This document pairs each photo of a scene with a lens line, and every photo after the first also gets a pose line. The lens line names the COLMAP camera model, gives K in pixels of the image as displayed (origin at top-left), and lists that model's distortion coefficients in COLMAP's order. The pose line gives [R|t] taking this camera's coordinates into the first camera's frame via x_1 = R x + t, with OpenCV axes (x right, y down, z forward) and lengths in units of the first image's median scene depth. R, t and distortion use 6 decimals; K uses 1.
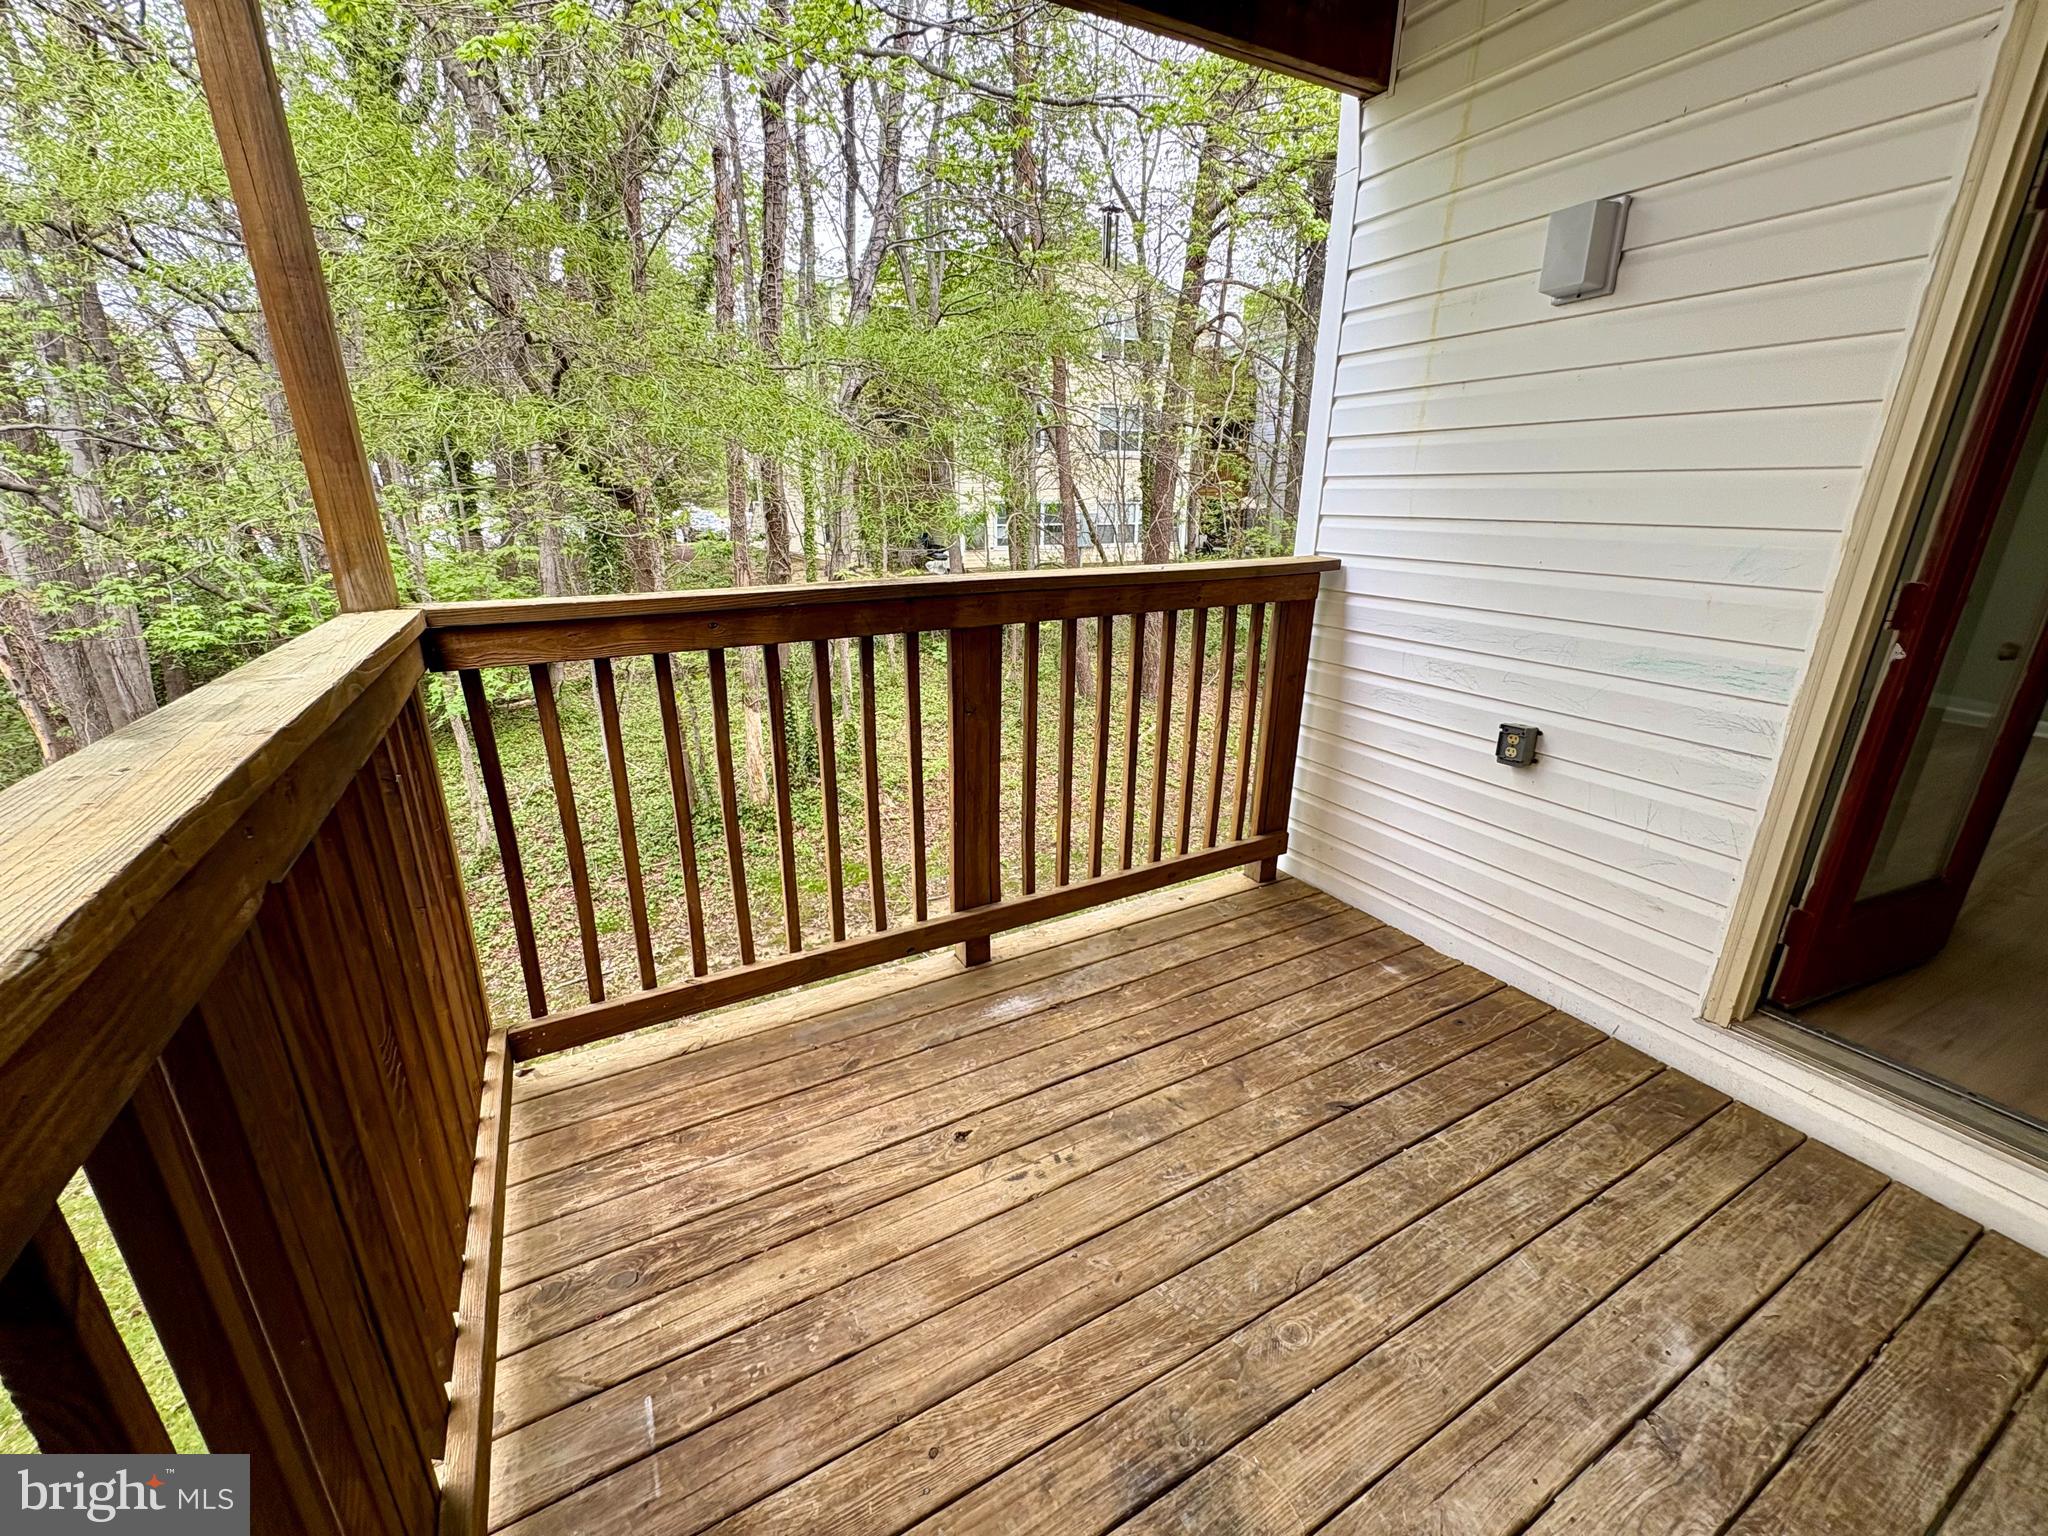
lens RADIAL K [[818.2, 0, 1024.0], [0, 818.2, 768.0], [0, 0, 1]] dist [-0.000061, -0.000003]
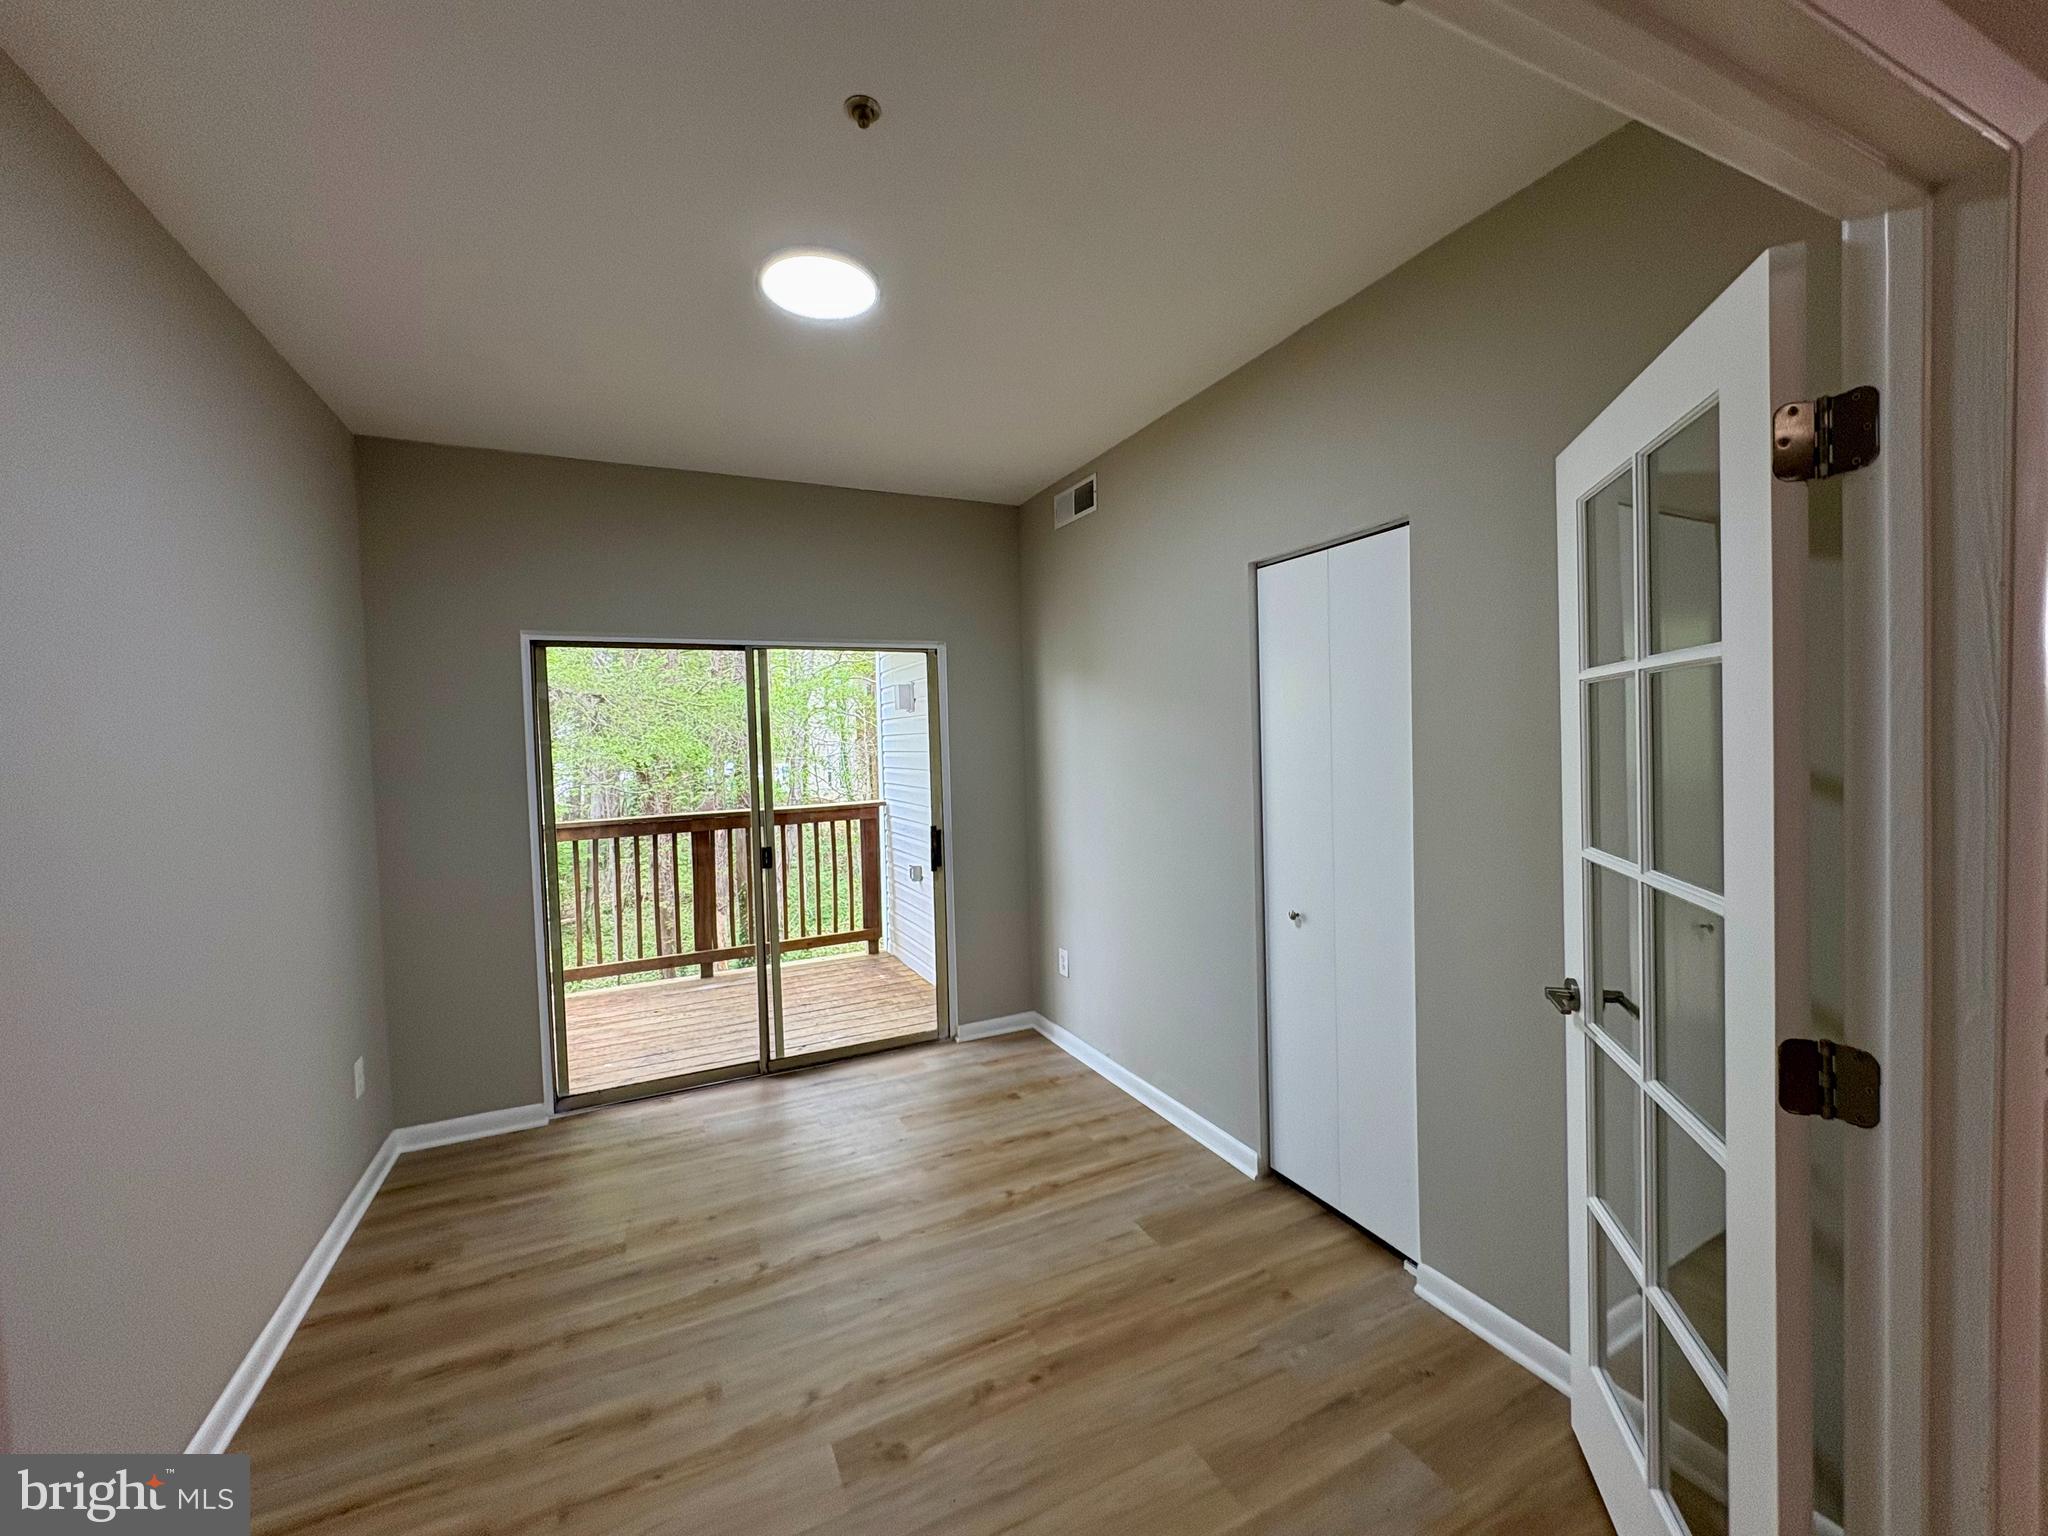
lens RADIAL K [[818.2, 0, 1024.0], [0, 818.2, 768.0], [0, 0, 1]] dist [-0.000061, -0.000003]
pose [[0.997428, -0.031207, -0.064524, 1.129940], [0.011796, 0.959432, -0.281692, 0.379890], [0.070697, 0.280207, 0.957333, -1.470126]]
